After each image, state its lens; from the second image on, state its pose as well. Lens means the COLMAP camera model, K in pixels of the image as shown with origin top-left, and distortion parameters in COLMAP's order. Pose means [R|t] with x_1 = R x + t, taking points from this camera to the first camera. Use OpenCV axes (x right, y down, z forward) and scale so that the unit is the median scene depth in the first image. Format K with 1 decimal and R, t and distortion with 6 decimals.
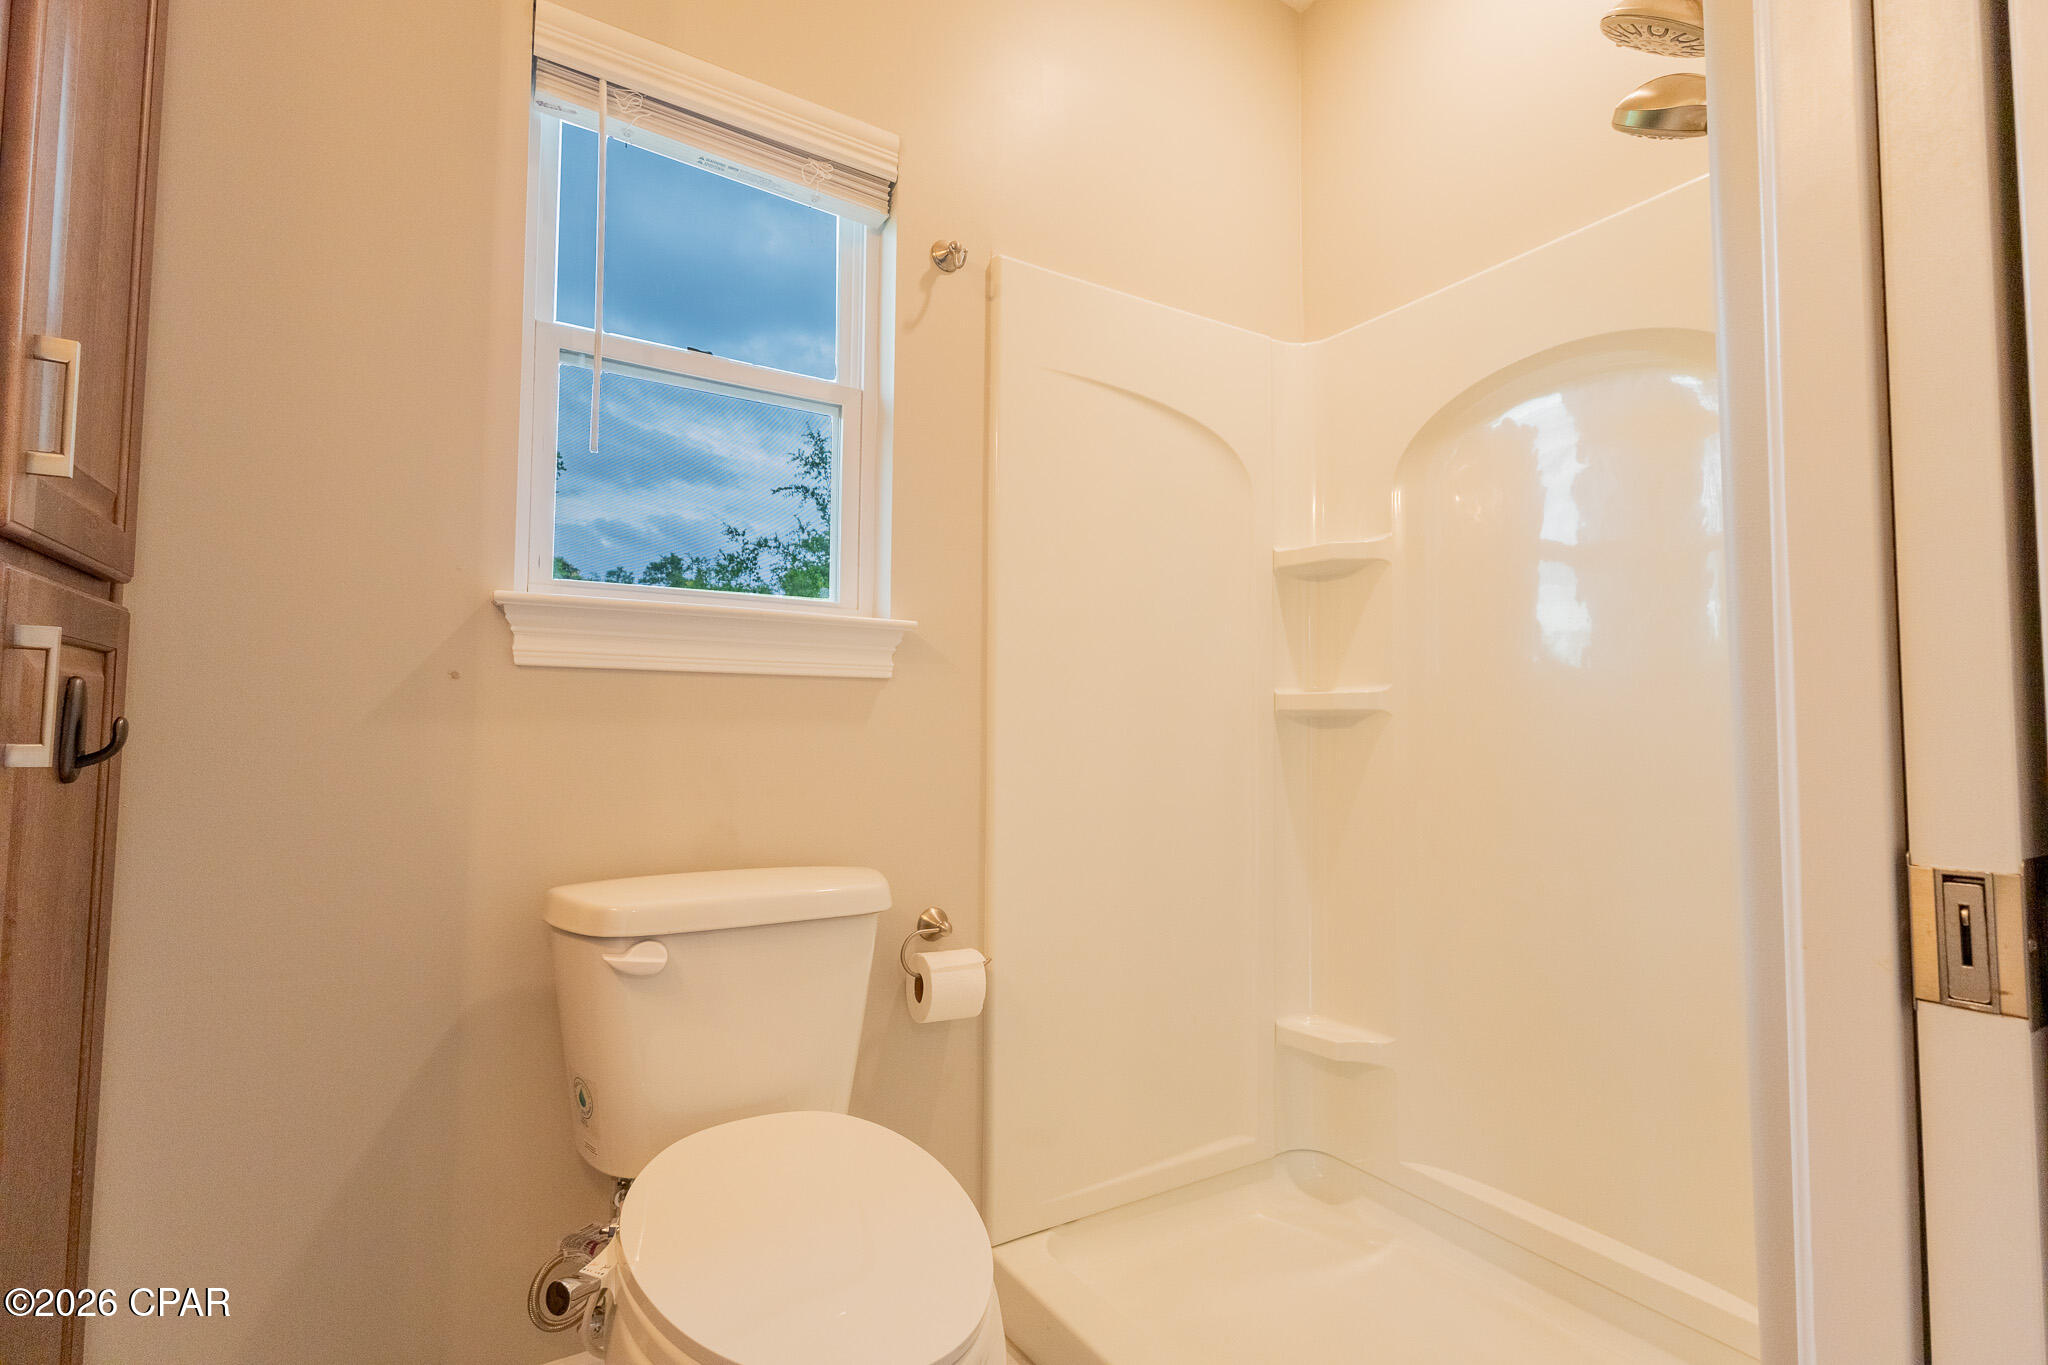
lens RADIAL K [[933.8, 0, 1017.7], [0, 933.8, 680.4], [0, 0, 1]] dist [-0.000560, 0.000417]
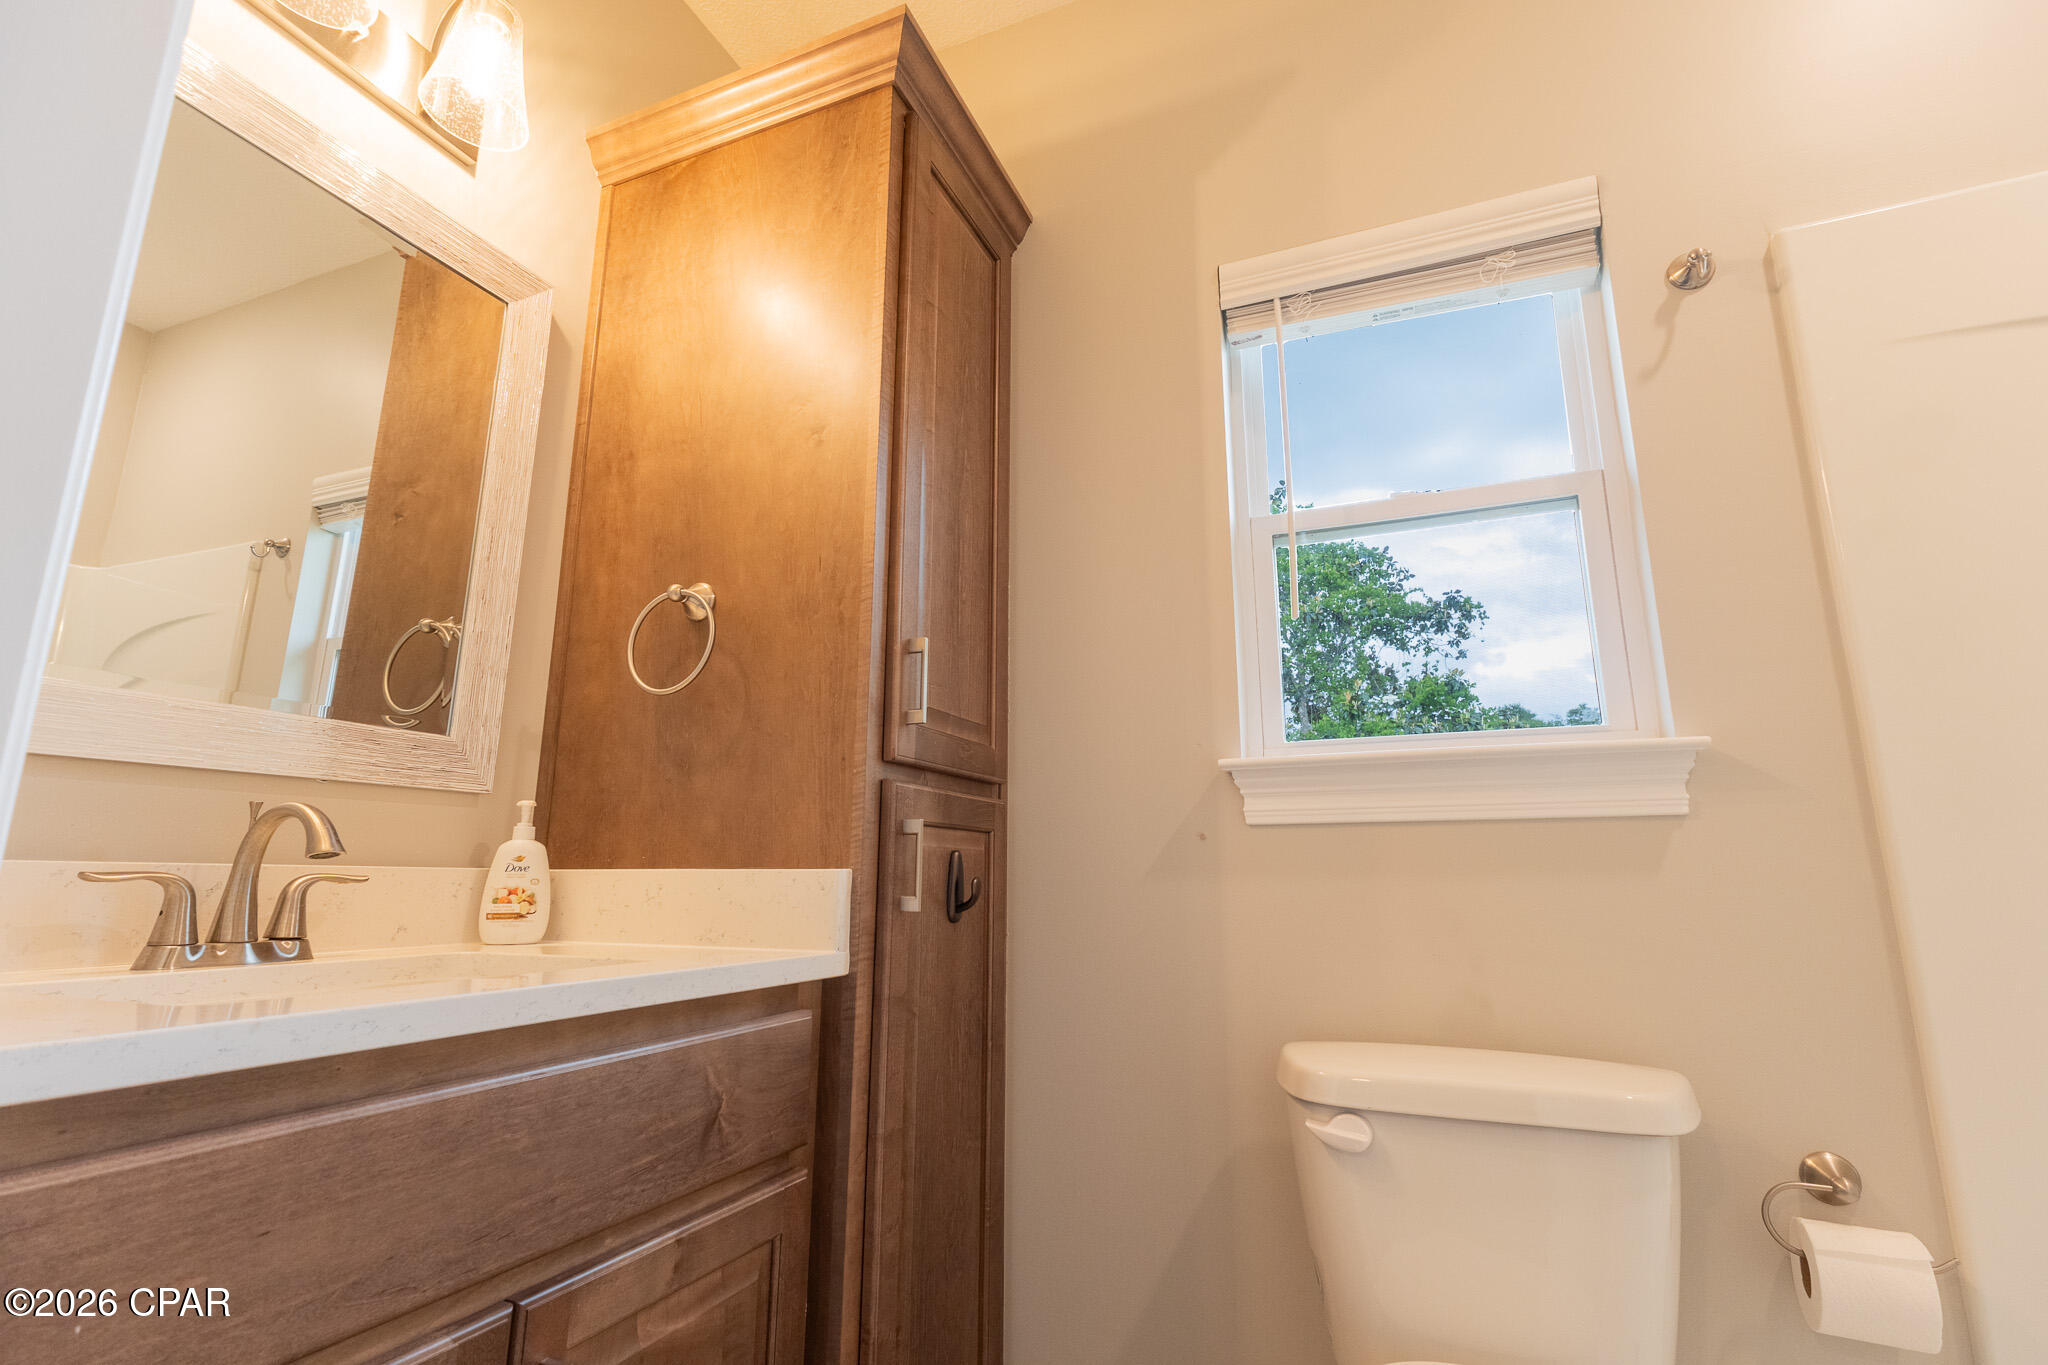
lens RADIAL K [[933.8, 0, 1017.7], [0, 933.8, 680.4], [0, 0, 1]] dist [-0.000560, 0.000417]
pose [[0.576150, -0.177263, -0.797890, 0.196591], [0.046634, 0.981738, -0.184433, 0.006046], [0.816013, 0.069053, 0.573895, 0.125423]]
